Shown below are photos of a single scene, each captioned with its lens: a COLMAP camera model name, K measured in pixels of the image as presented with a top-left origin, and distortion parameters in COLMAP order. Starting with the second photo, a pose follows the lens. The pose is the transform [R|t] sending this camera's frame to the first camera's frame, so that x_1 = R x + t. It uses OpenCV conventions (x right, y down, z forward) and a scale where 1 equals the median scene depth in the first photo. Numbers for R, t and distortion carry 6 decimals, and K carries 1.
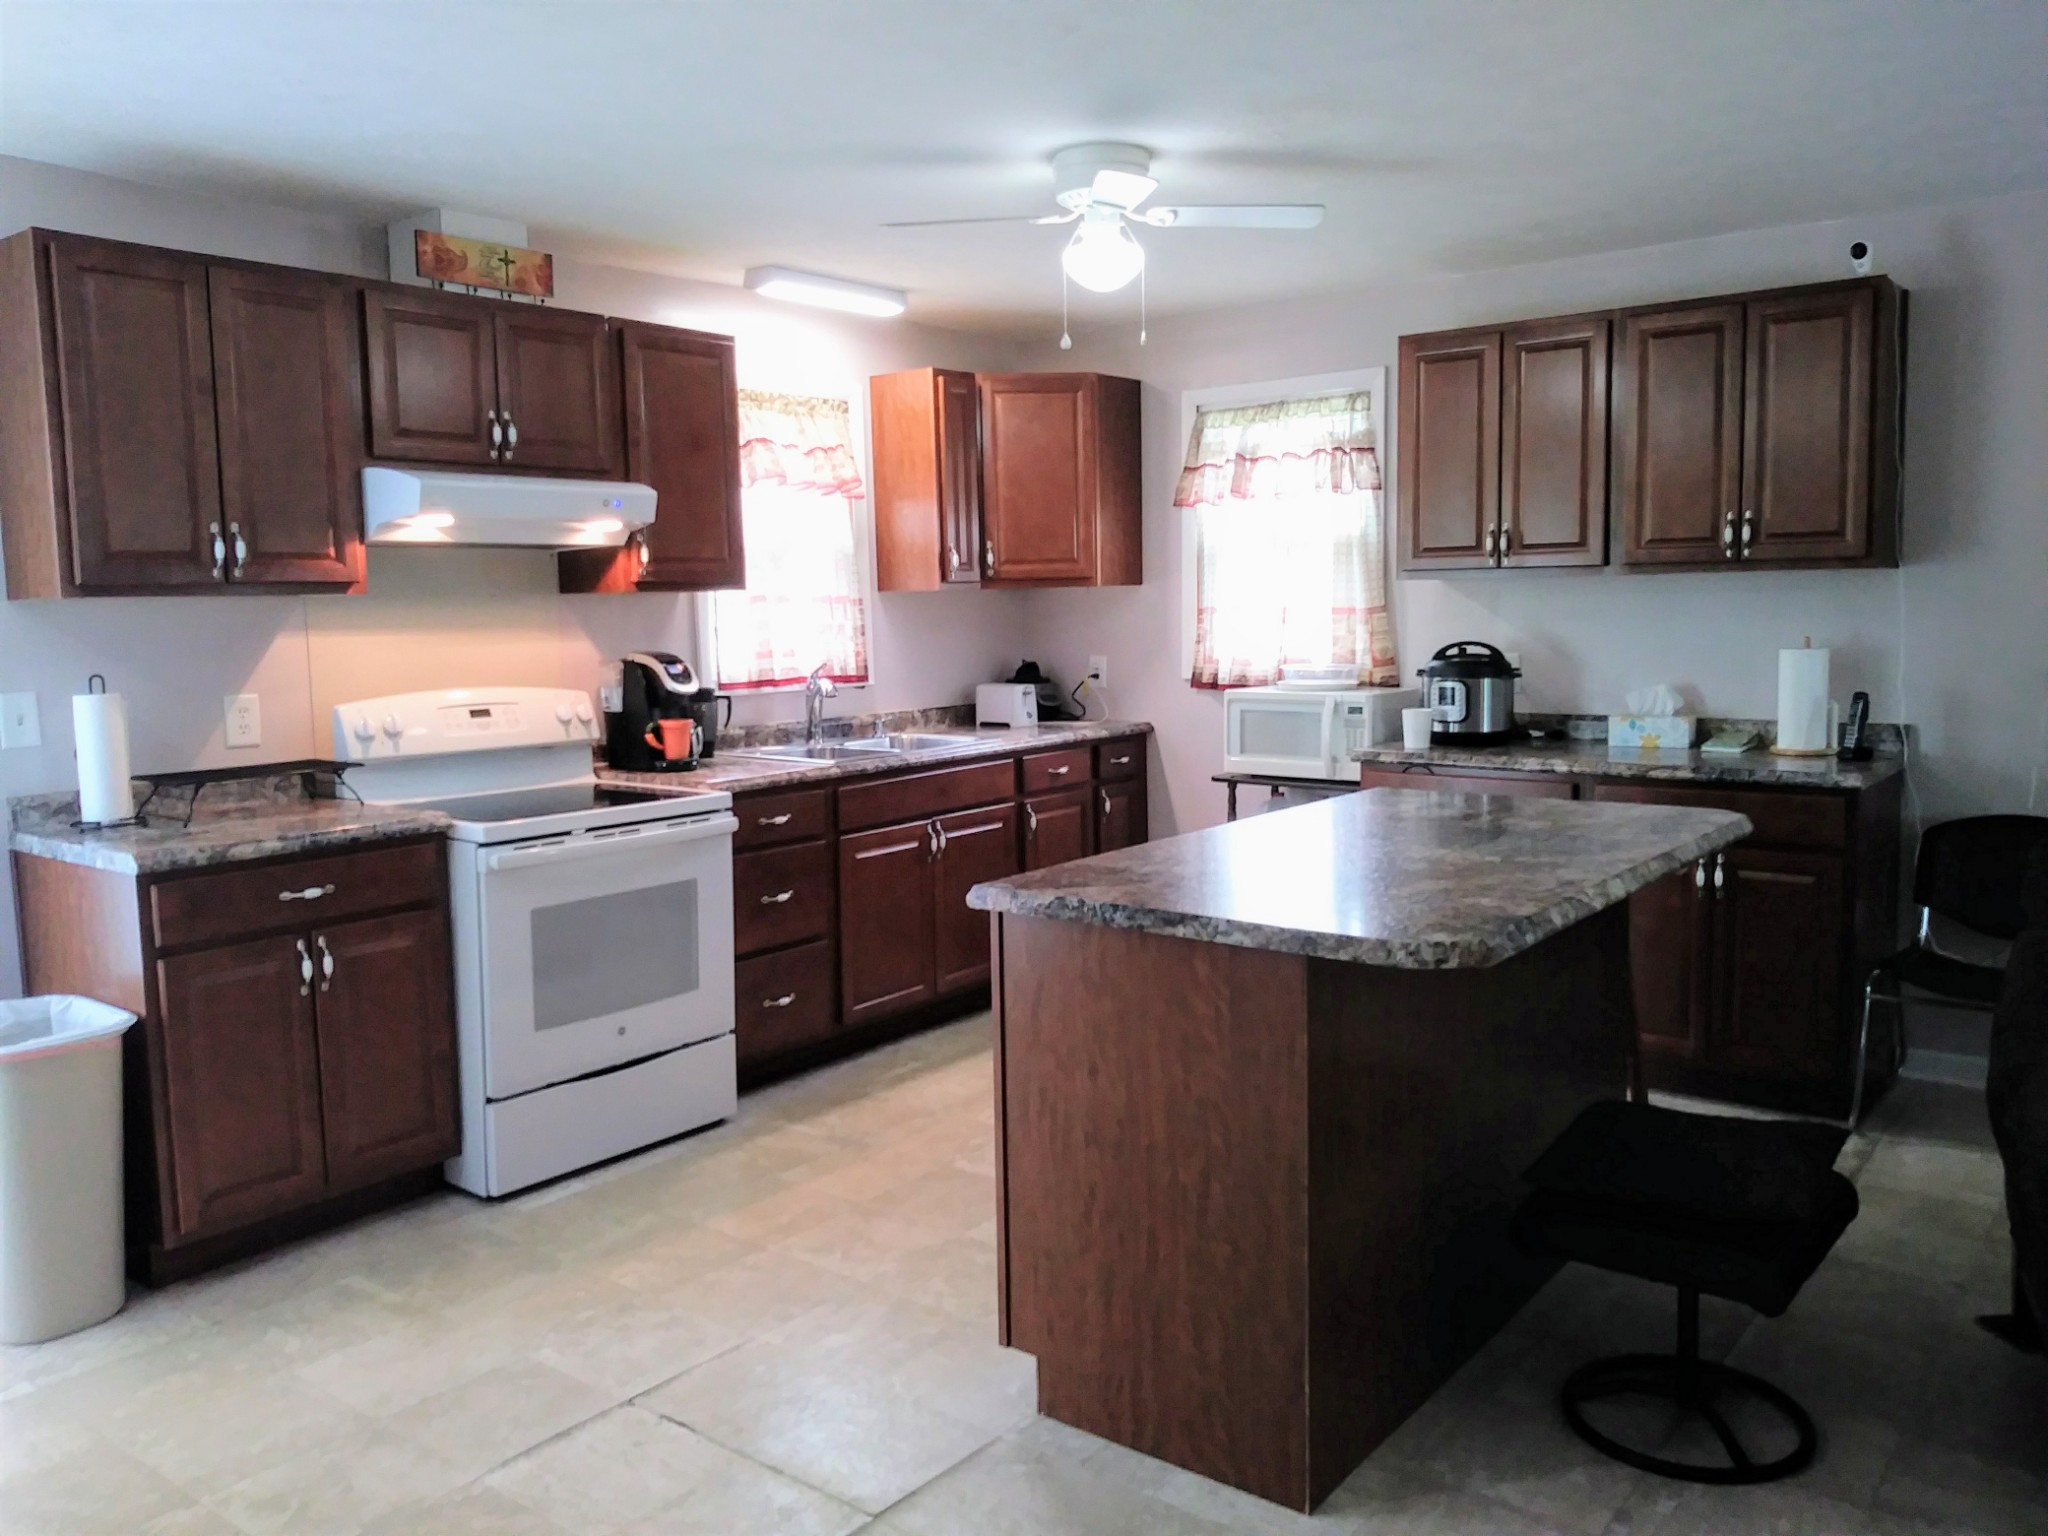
lens RADIAL K [[1569.6, 0, 1019.1], [0, 1569.6, 719.1], [0, 0, 1]] dist [0.012457, -0.001381]
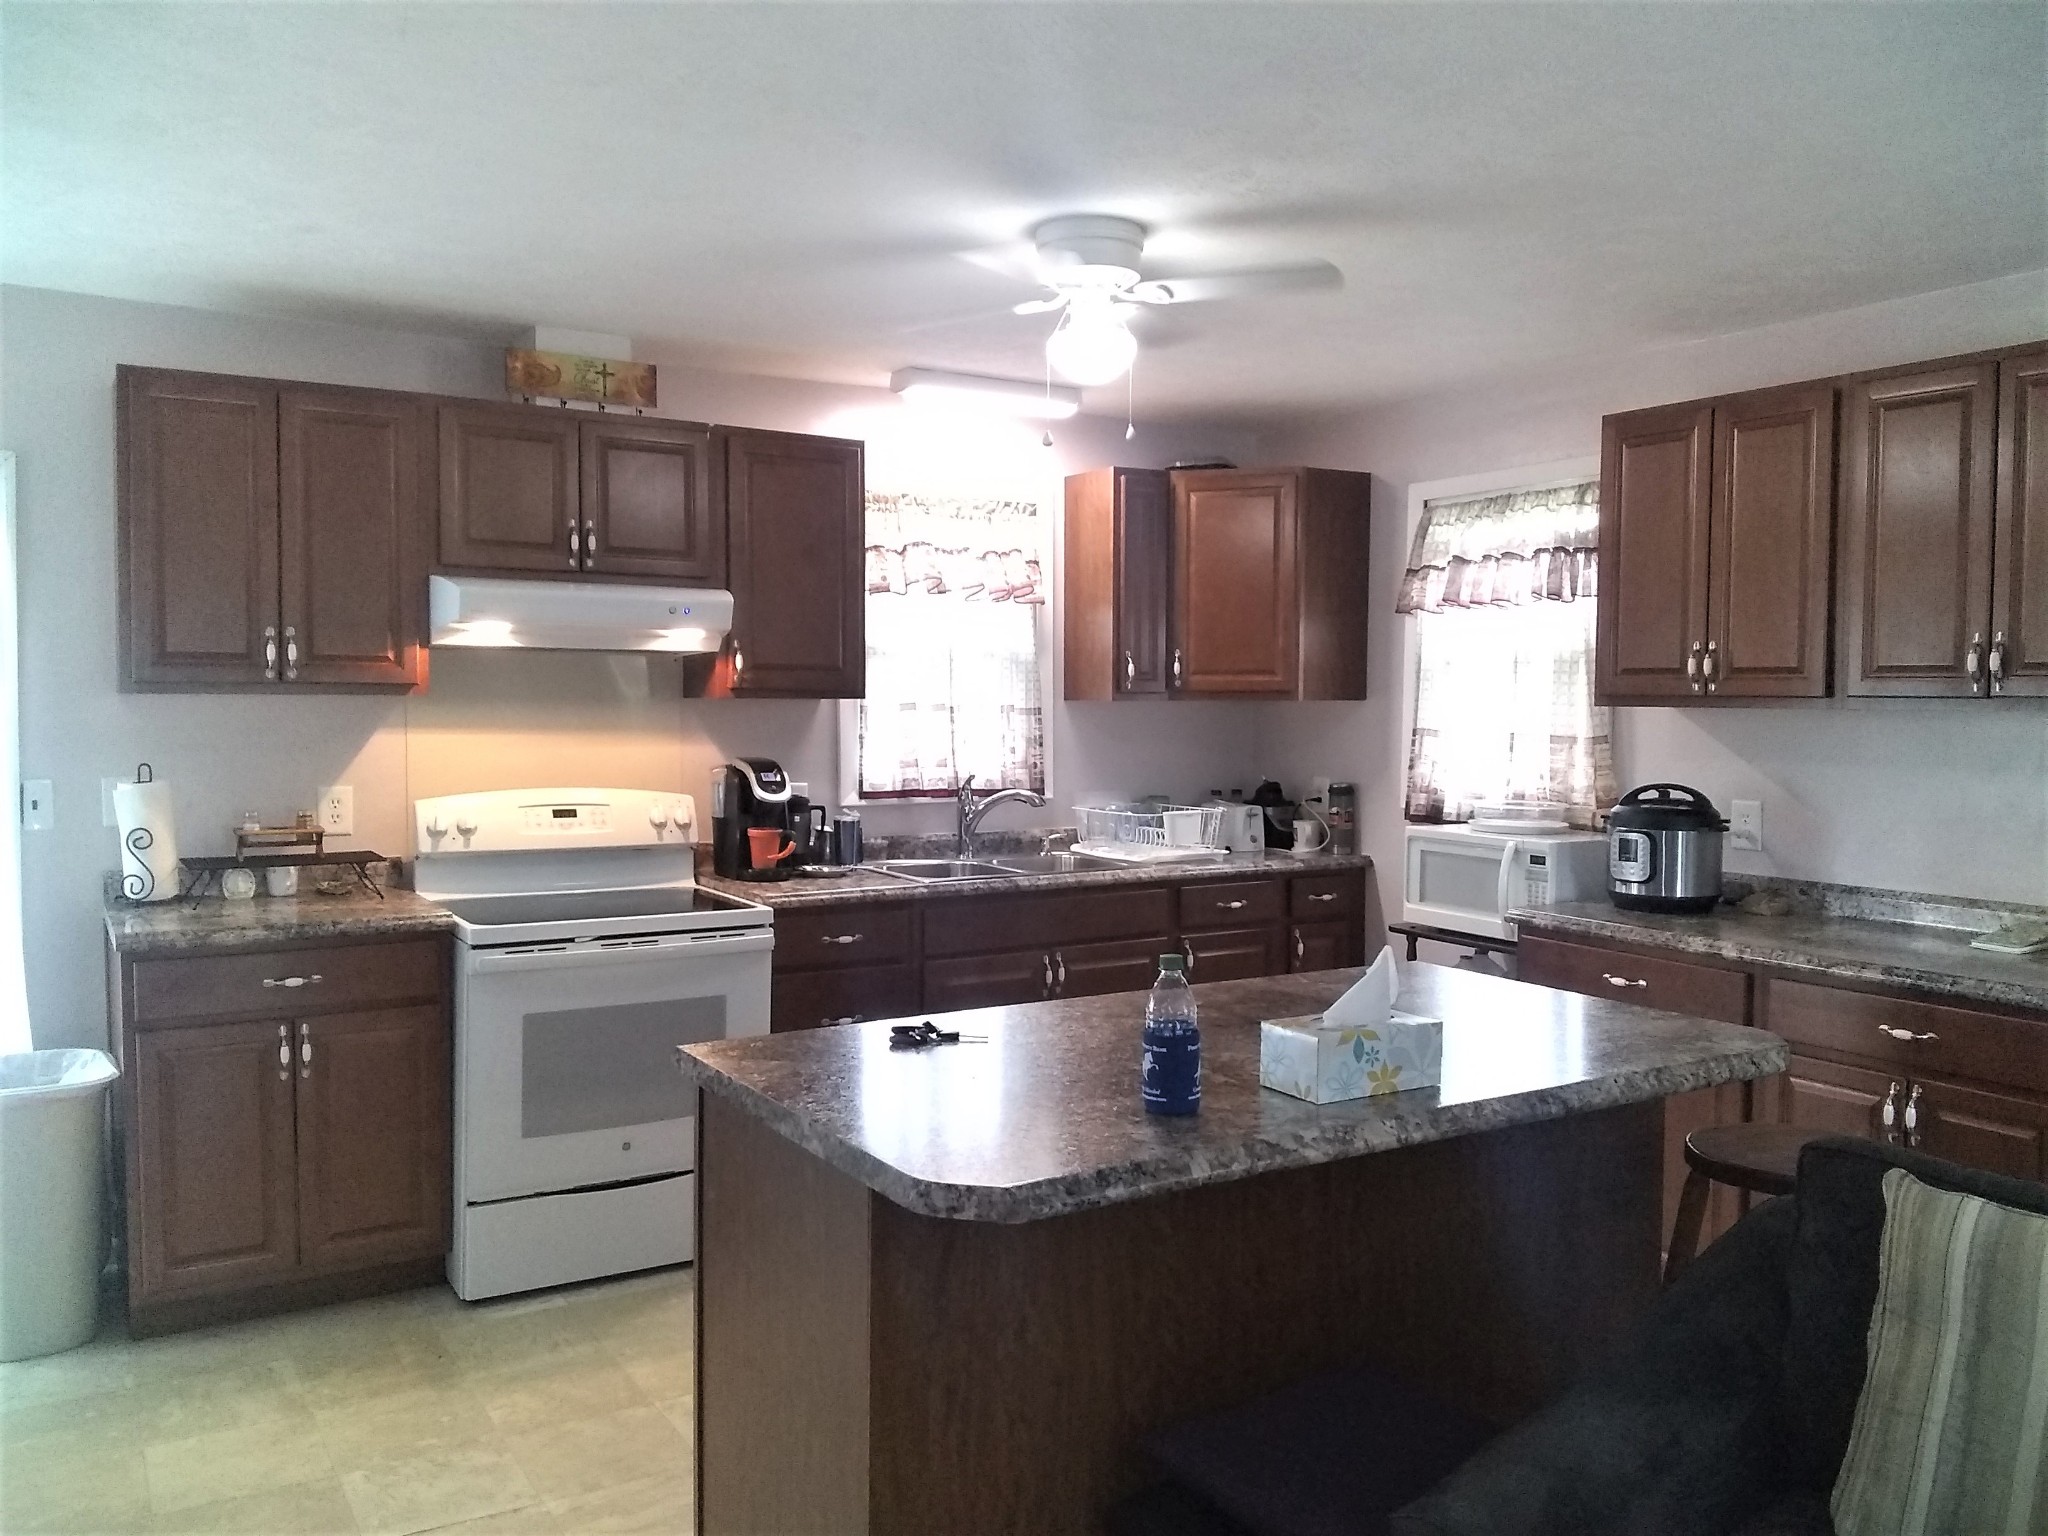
lens RADIAL K [[1591.2, 0, 1026.9], [0, 1591.2, 738.2], [0, 0, 1]] dist [0.057978, -0.104631]
pose [[0.941290, 0.035302, -0.335748, 0.269283], [-0.051373, 0.997914, -0.039103, -0.025619], [0.333667, 0.054056, 0.941140, 0.114177]]
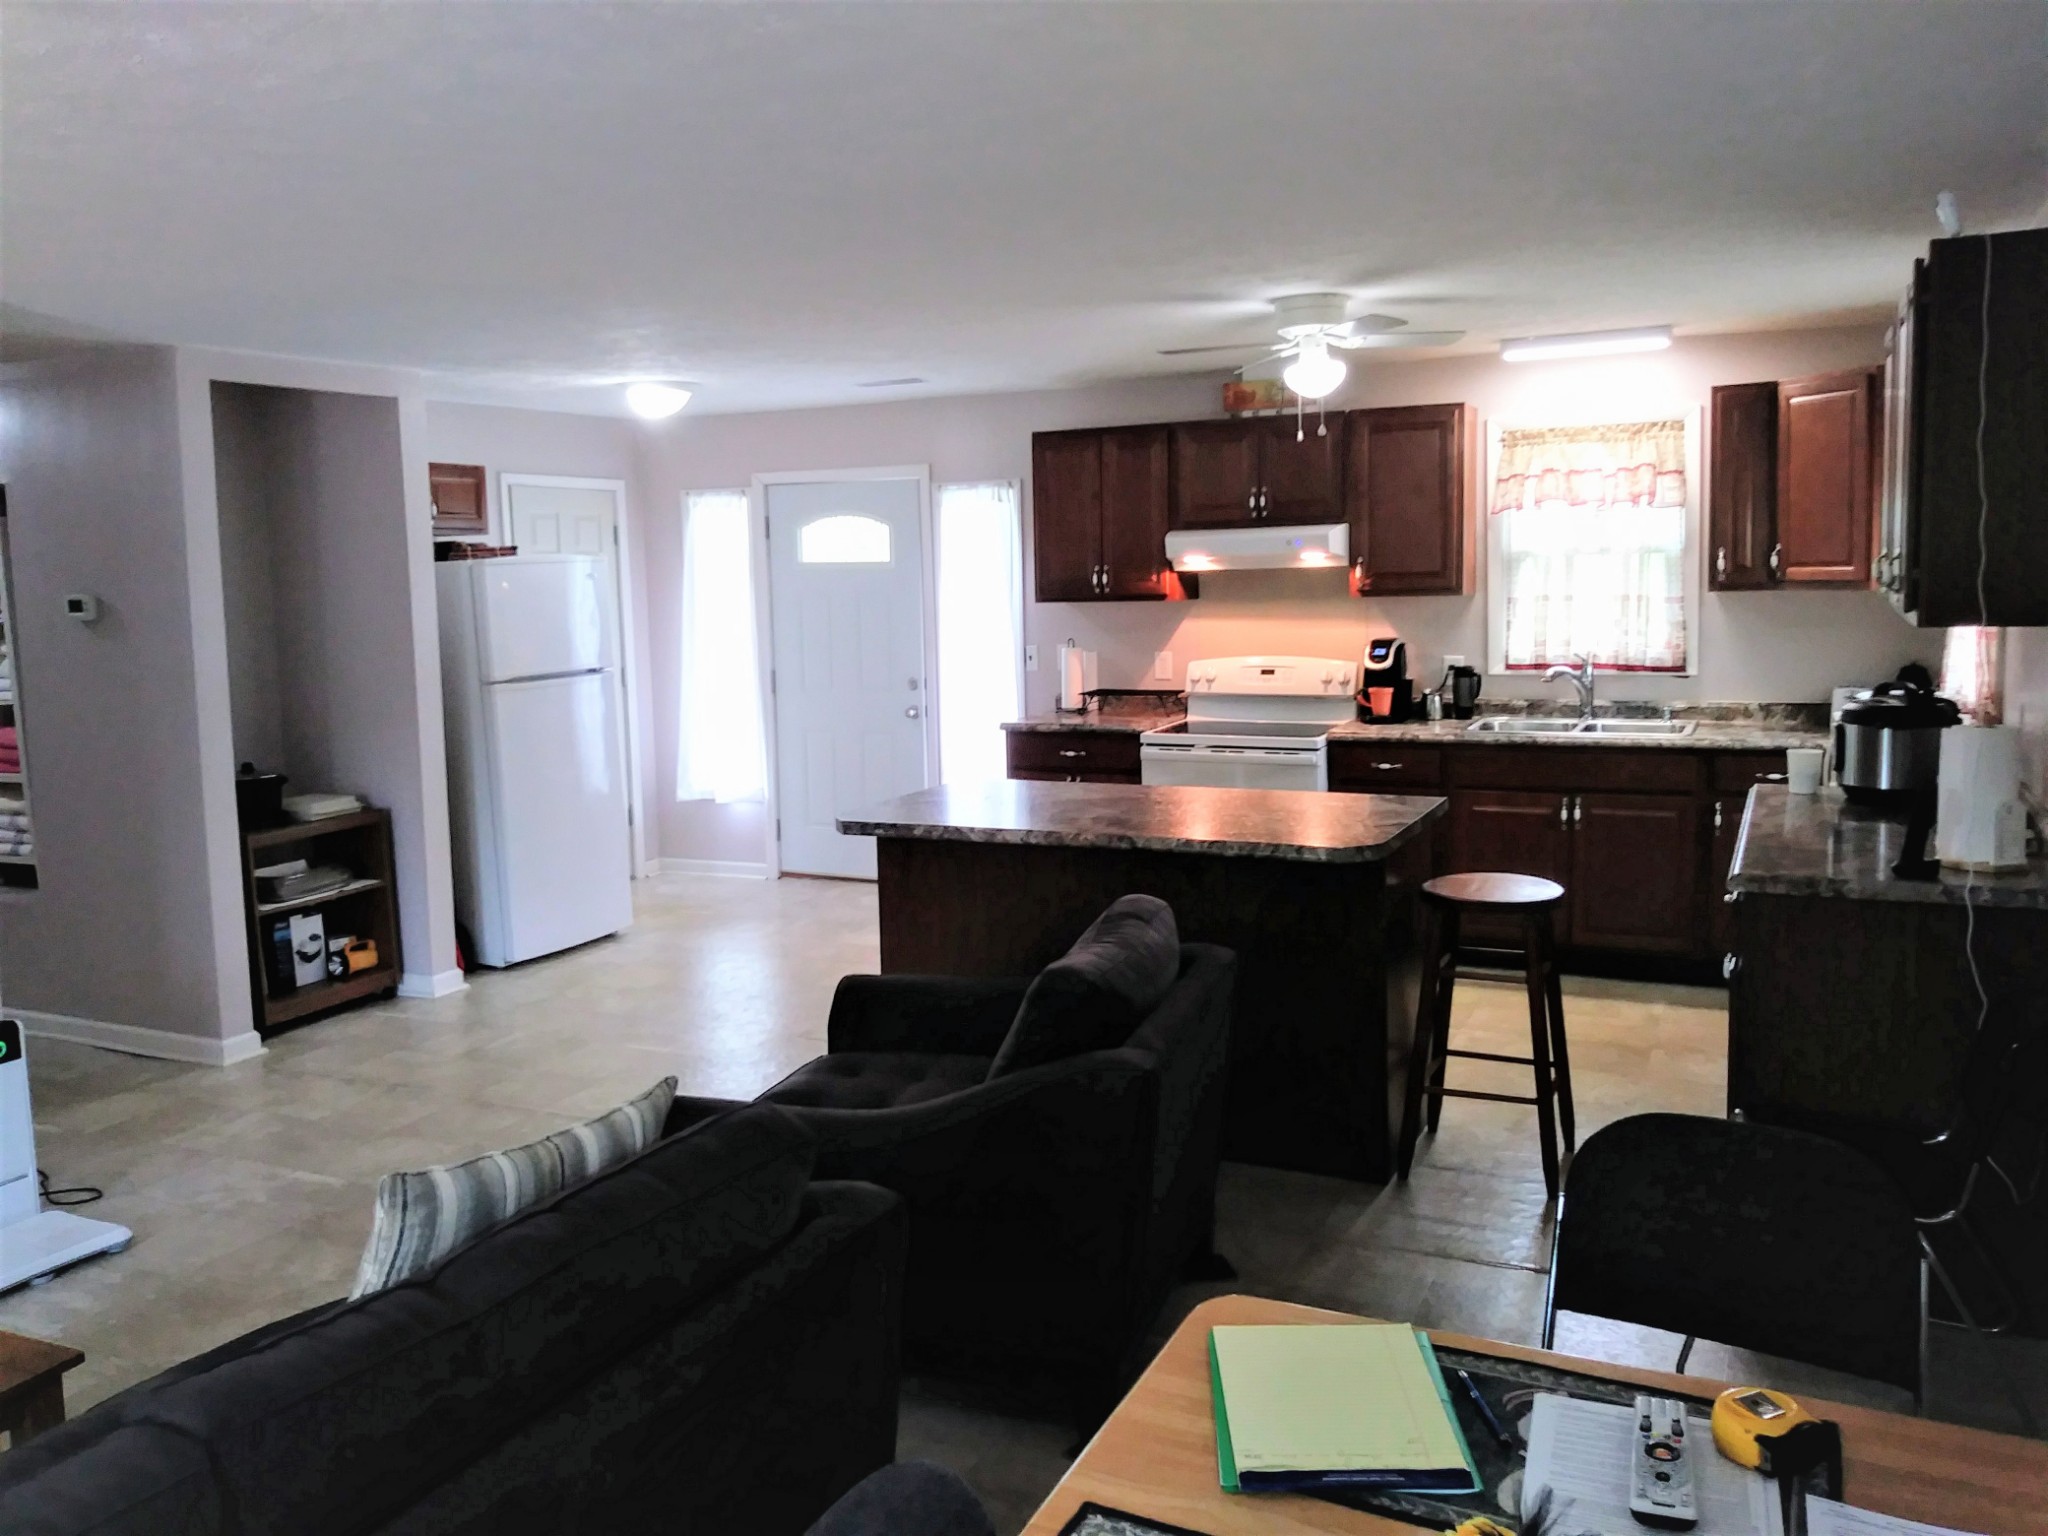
lens RADIAL K [[1569.6, 0, 1019.1], [0, 1569.6, 719.1], [0, 0, 1]] dist [0.012457, -0.001381]
pose [[0.211486, 0.107606, -0.971439, 1.106478], [-0.051517, 0.993767, 0.098864, -0.096046], [0.976022, 0.029137, 0.215711, 0.380342]]
